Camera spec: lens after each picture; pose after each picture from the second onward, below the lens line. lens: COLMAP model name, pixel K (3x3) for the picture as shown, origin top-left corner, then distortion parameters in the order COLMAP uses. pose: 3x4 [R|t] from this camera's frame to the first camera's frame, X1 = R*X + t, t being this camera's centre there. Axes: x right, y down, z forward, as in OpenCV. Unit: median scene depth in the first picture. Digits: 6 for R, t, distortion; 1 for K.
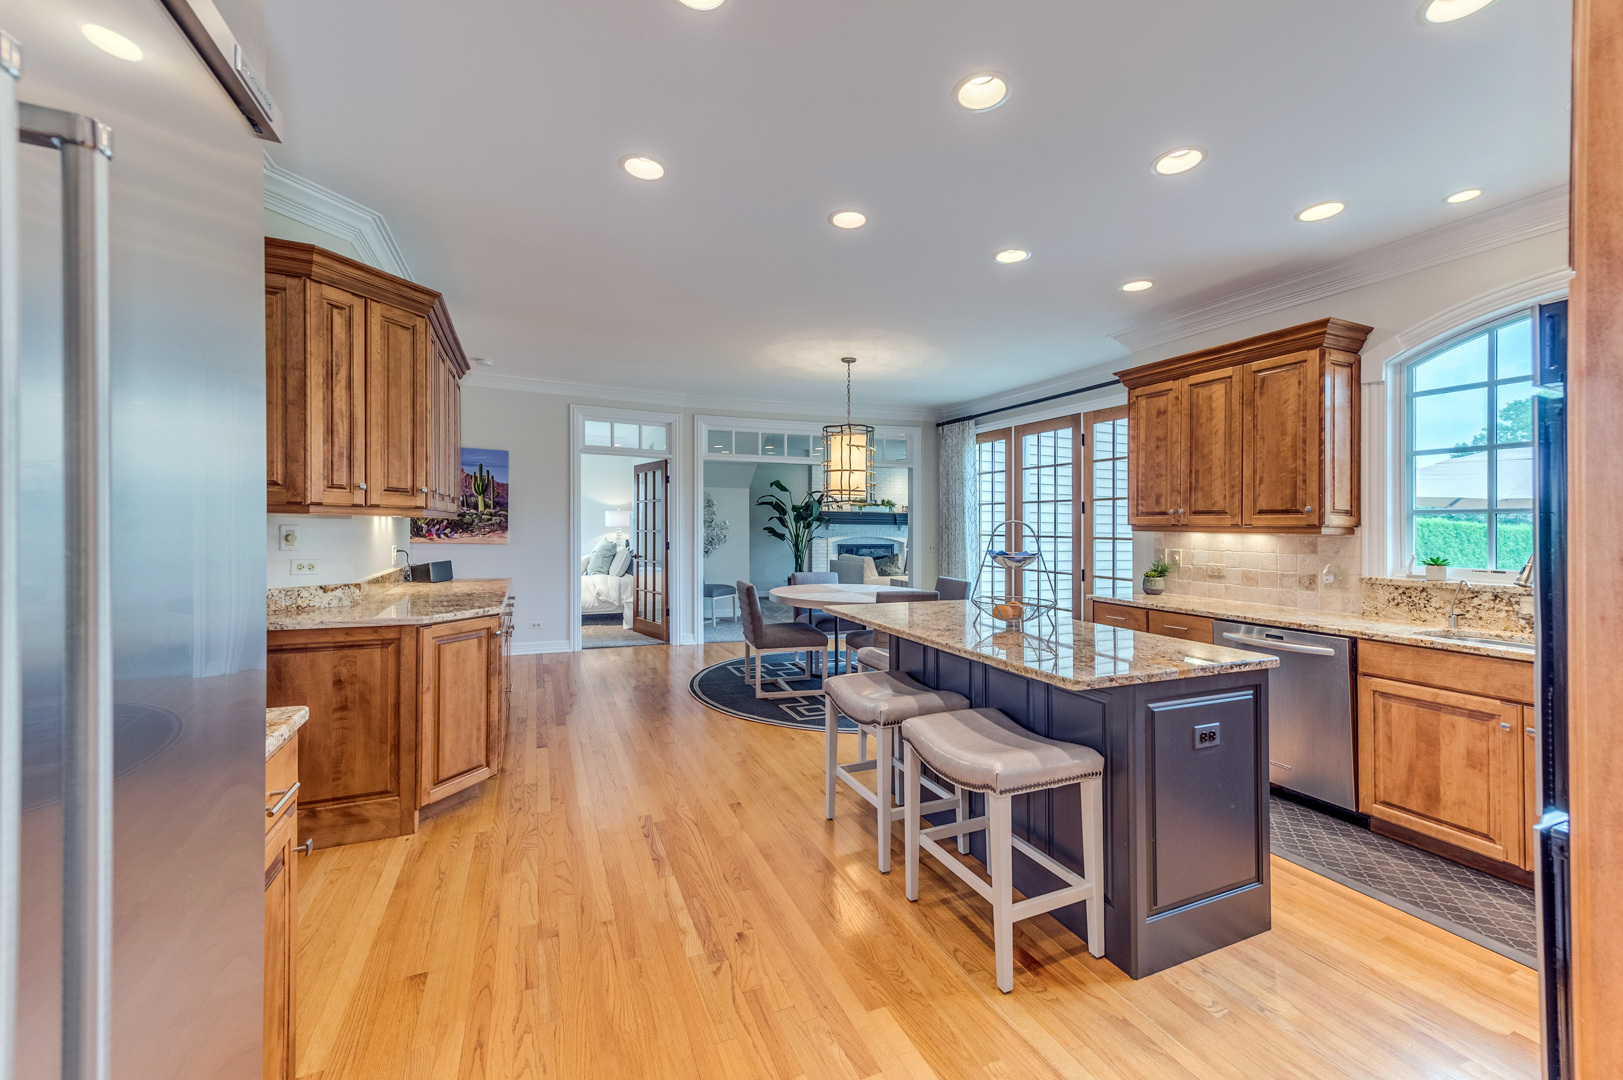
lens RADIAL K [[635.3, 0, 808.2], [0, 635.3, 522.1], [0, 0, 1]] dist [0.000685, -0.000139]
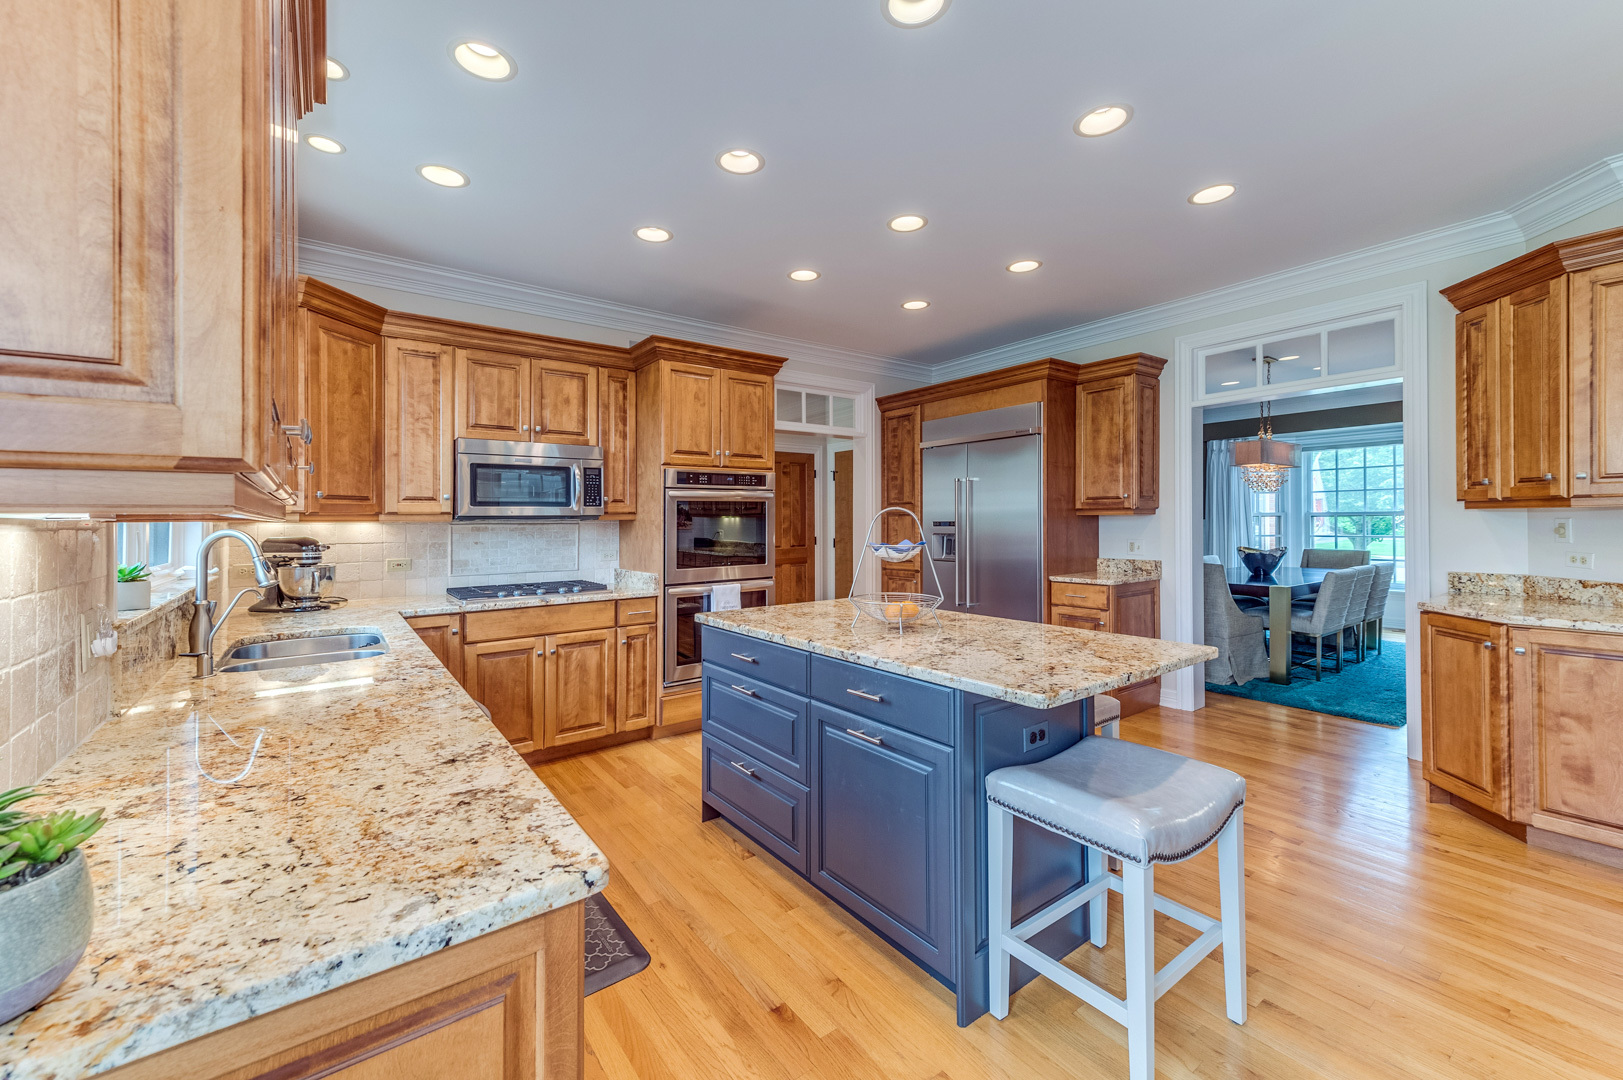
lens RADIAL K [[627.4, 0, 809.8], [0, 627.4, 520.2], [0, 0, 1]] dist [0.001211, -0.000019]
pose [[-0.972941, -0.007044, -0.230947, 0.533282], [-0.003311, 0.999858, -0.016551, 0.024791], [0.231031, -0.015339, -0.972826, 1.463522]]
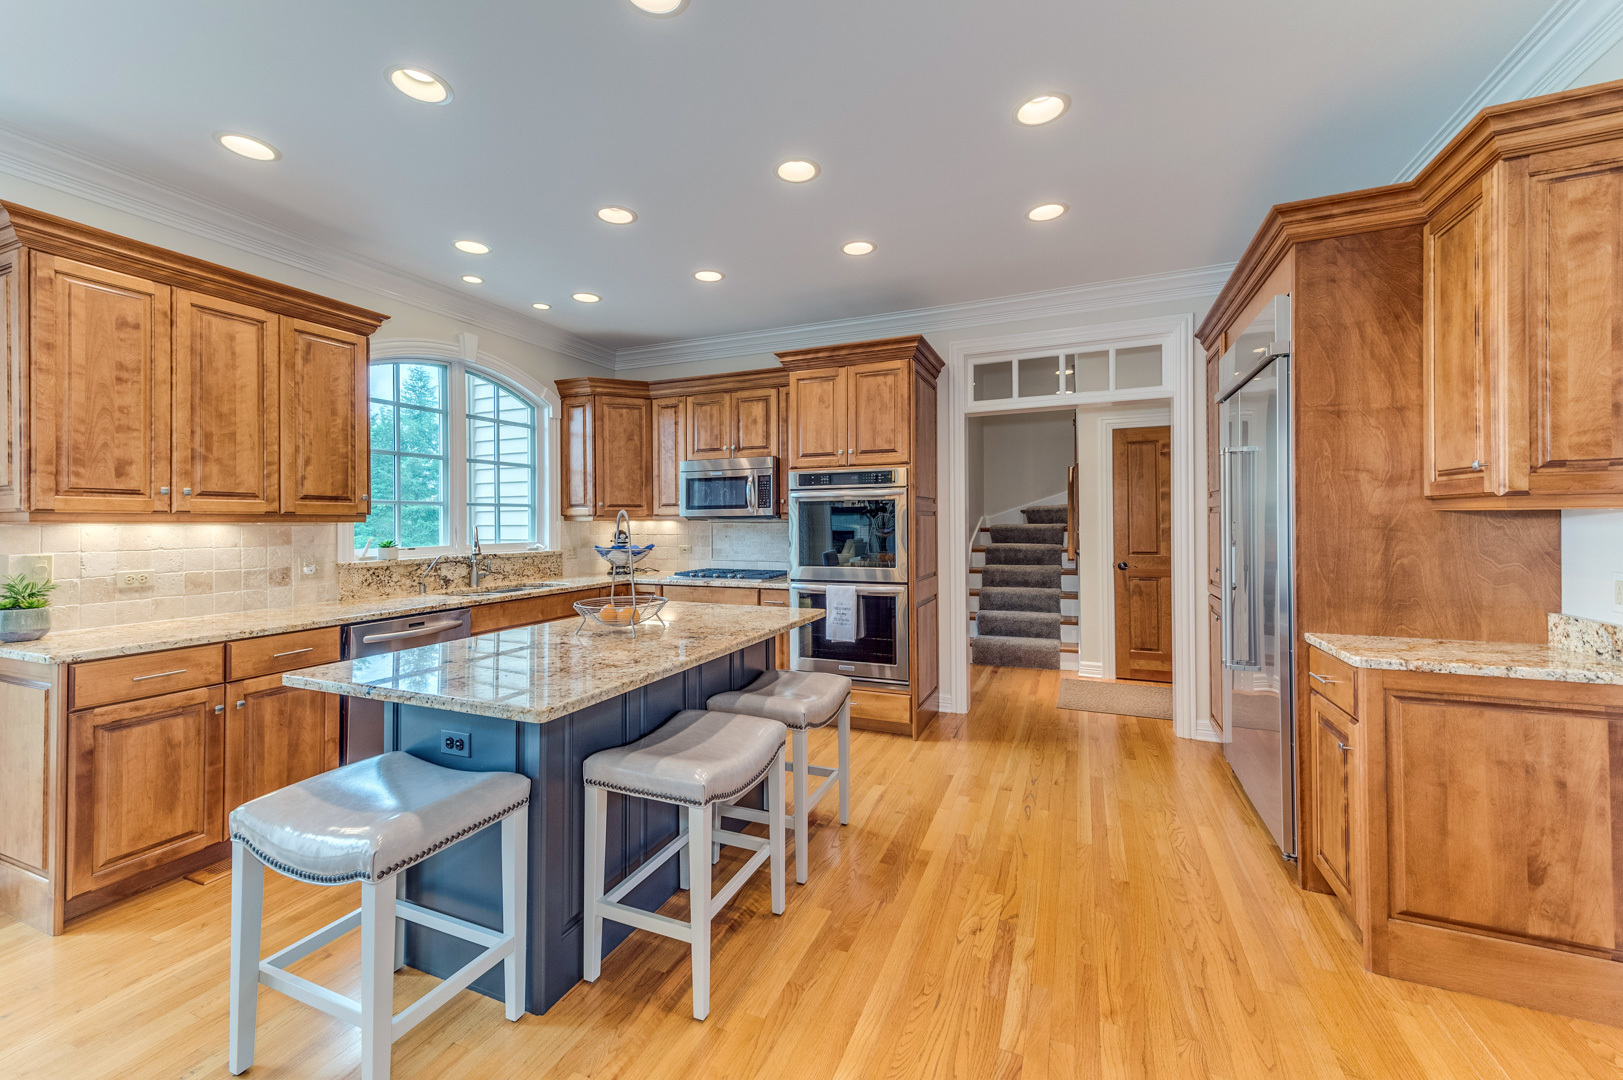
lens RADIAL K [[635.3, 0, 808.2], [0, 635.3, 522.1], [0, 0, 1]] dist [0.000685, -0.000139]
pose [[-0.694250, -0.012685, 0.719622, -0.385659], [-0.012579, 0.999906, 0.005490, 0.003711], [-0.719624, -0.005241, -0.694344, 1.142735]]
